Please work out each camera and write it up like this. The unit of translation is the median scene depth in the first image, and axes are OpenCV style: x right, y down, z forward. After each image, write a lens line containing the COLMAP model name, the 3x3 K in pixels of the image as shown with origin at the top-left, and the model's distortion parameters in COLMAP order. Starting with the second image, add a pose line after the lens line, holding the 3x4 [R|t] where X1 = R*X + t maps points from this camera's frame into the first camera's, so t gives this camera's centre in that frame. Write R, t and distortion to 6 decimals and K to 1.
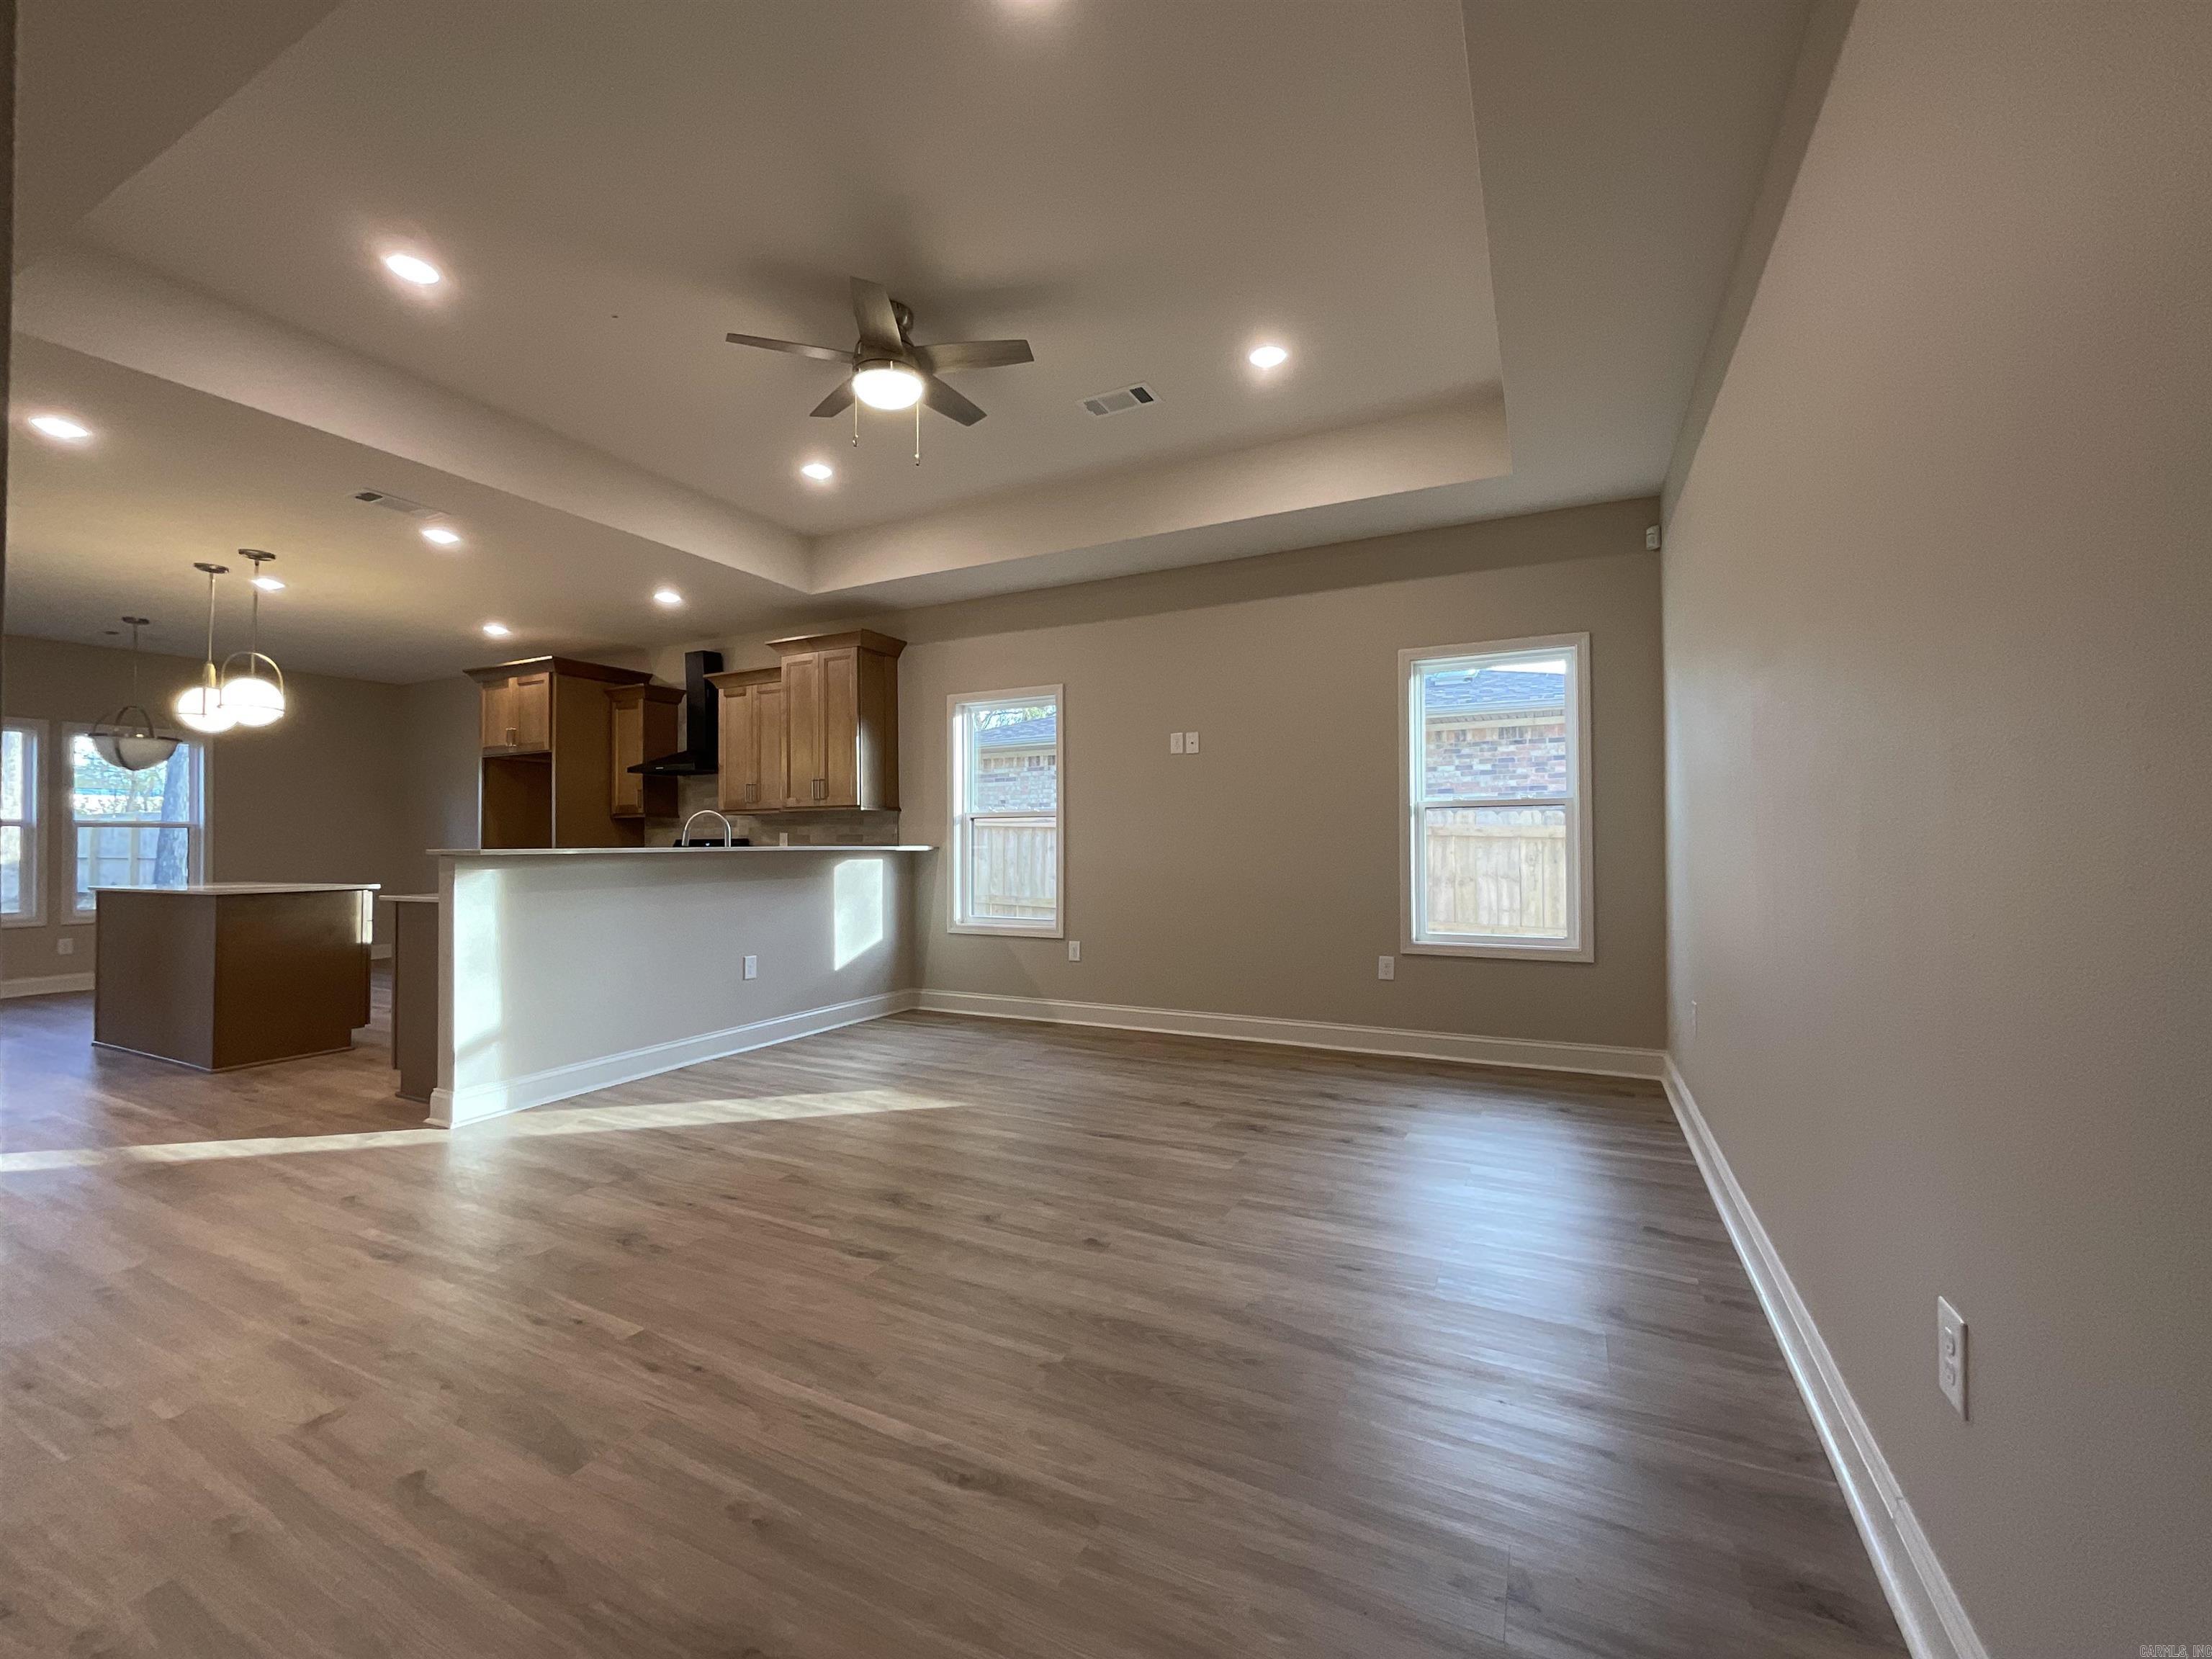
lens RADIAL K [[898.5, 0, 1106.0], [0, 898.5, 829.5], [0, 0, 1]] dist [0.004693, 0.000017]
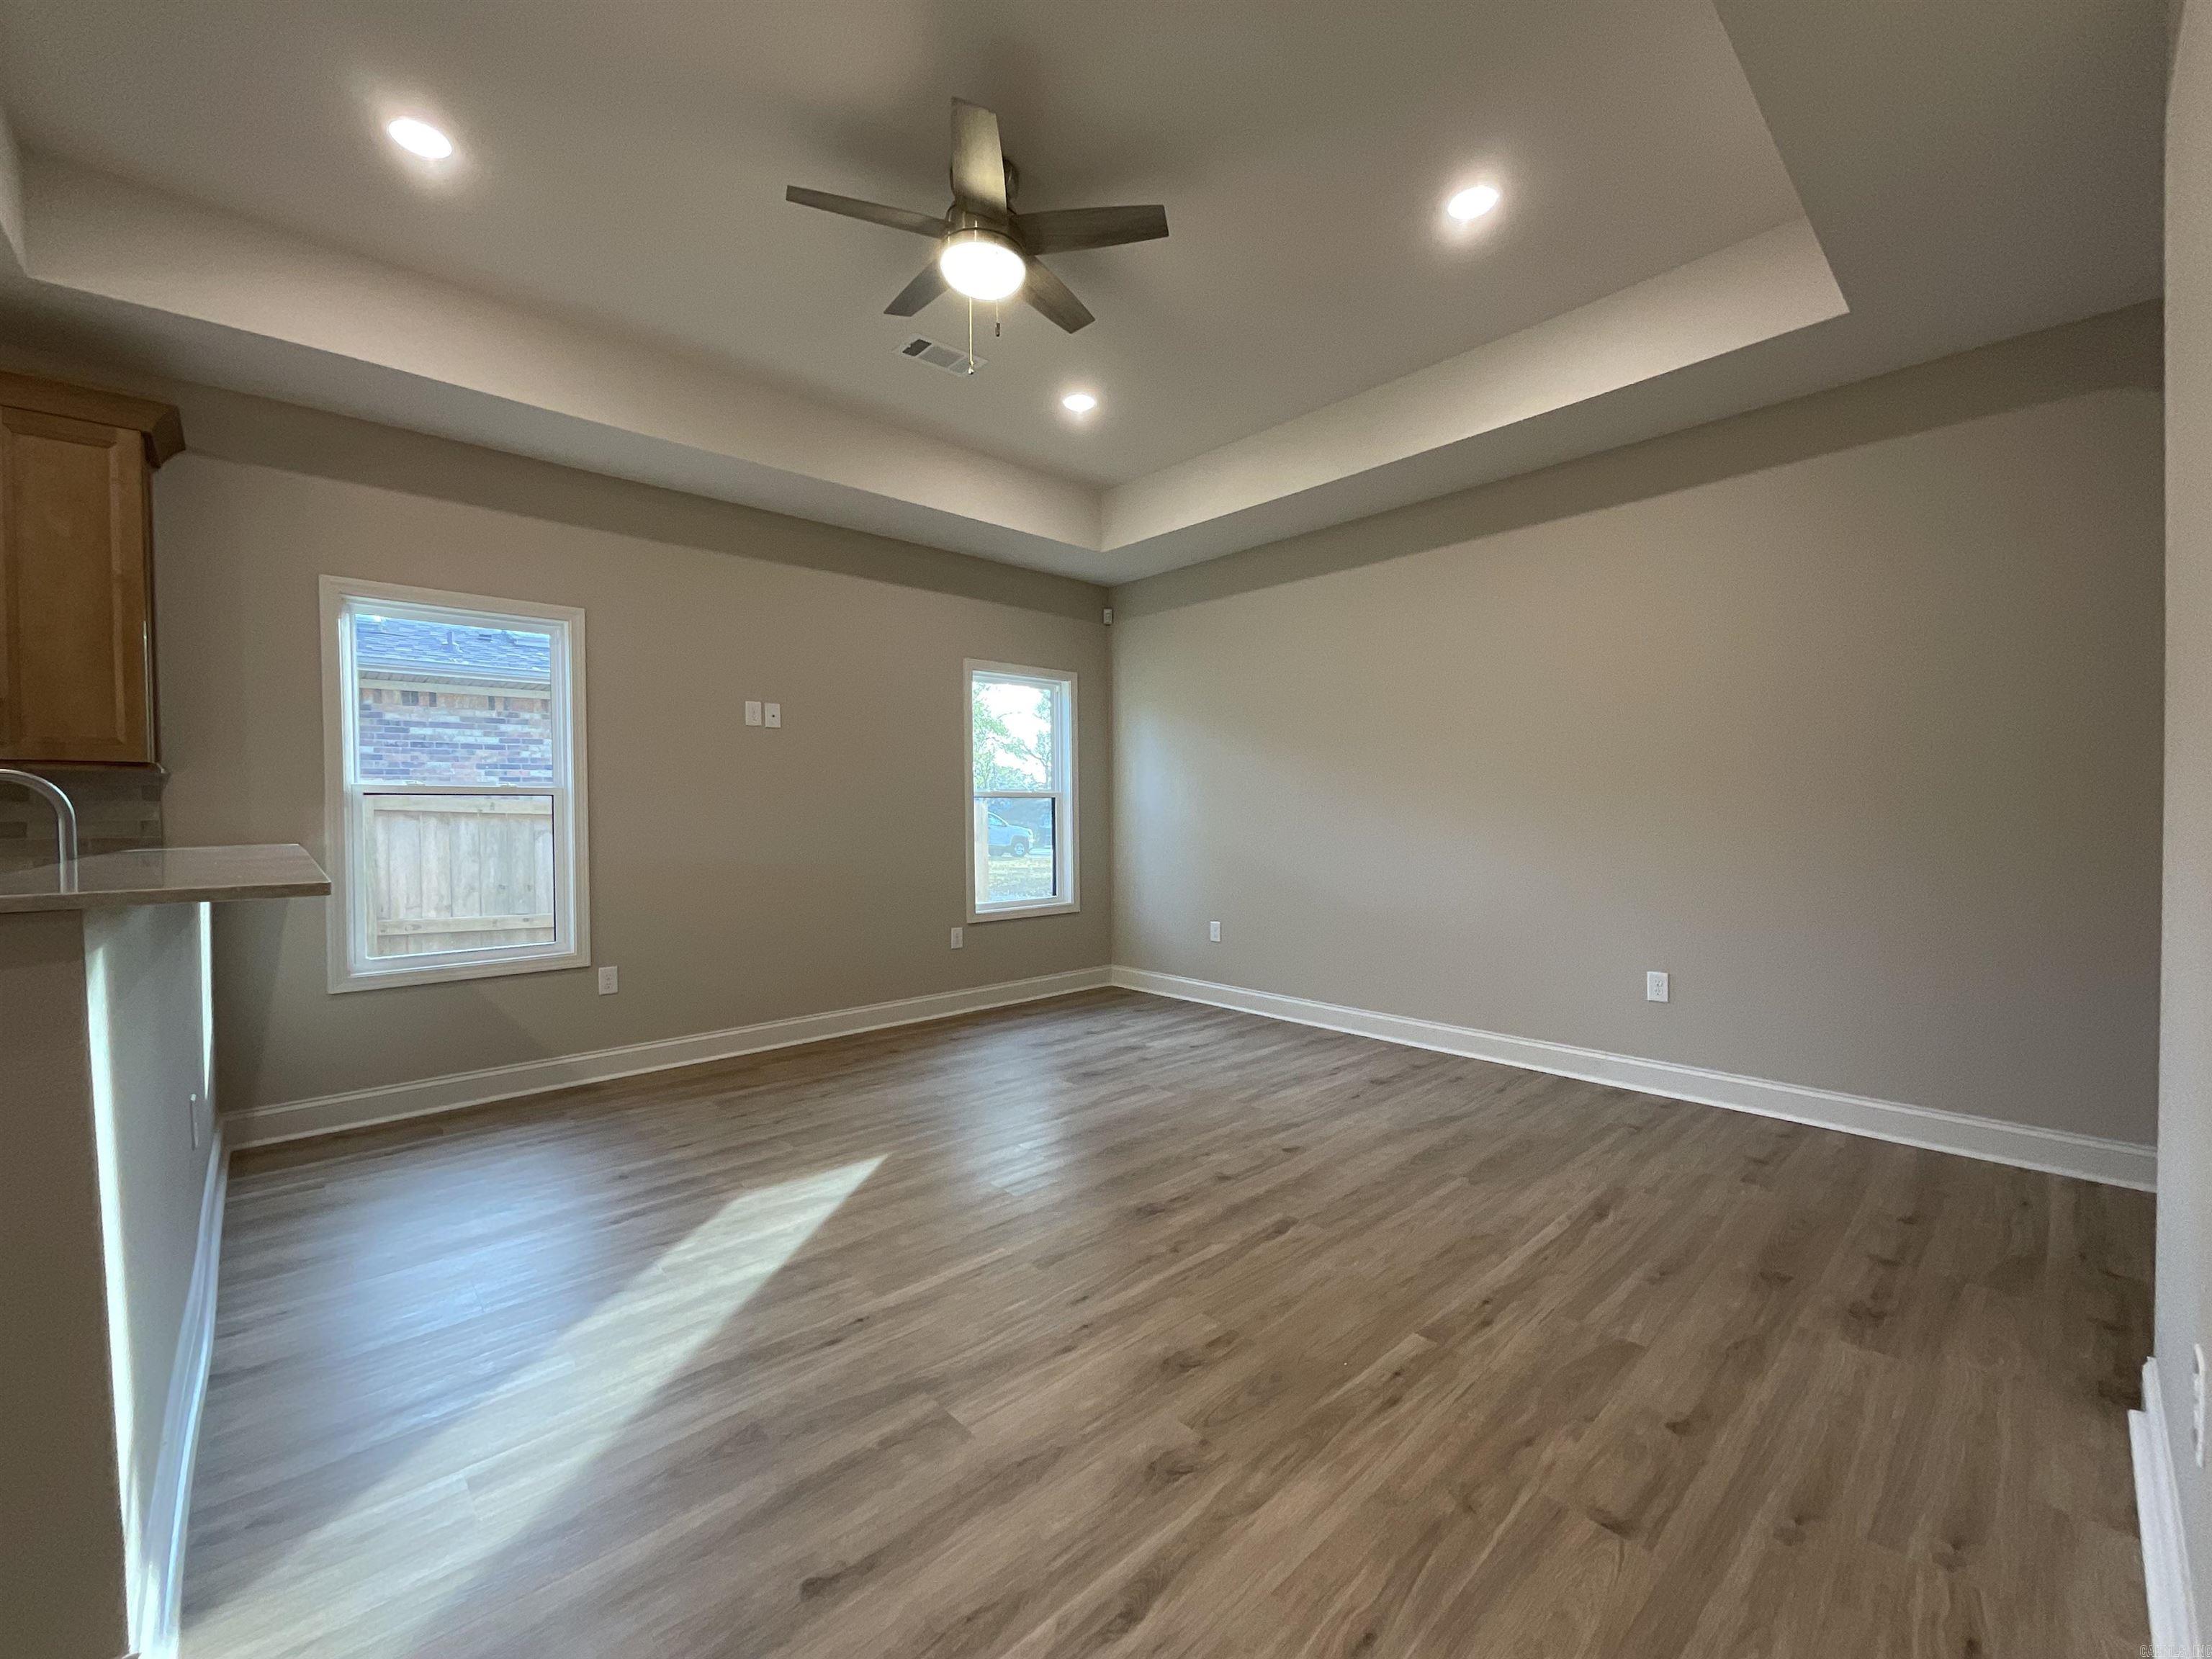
lens RADIAL K [[897.2, 0, 1106.0], [0, 897.2, 829.5], [0, 0, 1]] dist [-0.015337, 0.007894]
pose [[0.351881, -0.014894, 0.935926, -1.031166], [-0.005846, 0.999819, 0.018108, -0.005363], [-0.936026, -0.011843, 0.351730, 0.660328]]
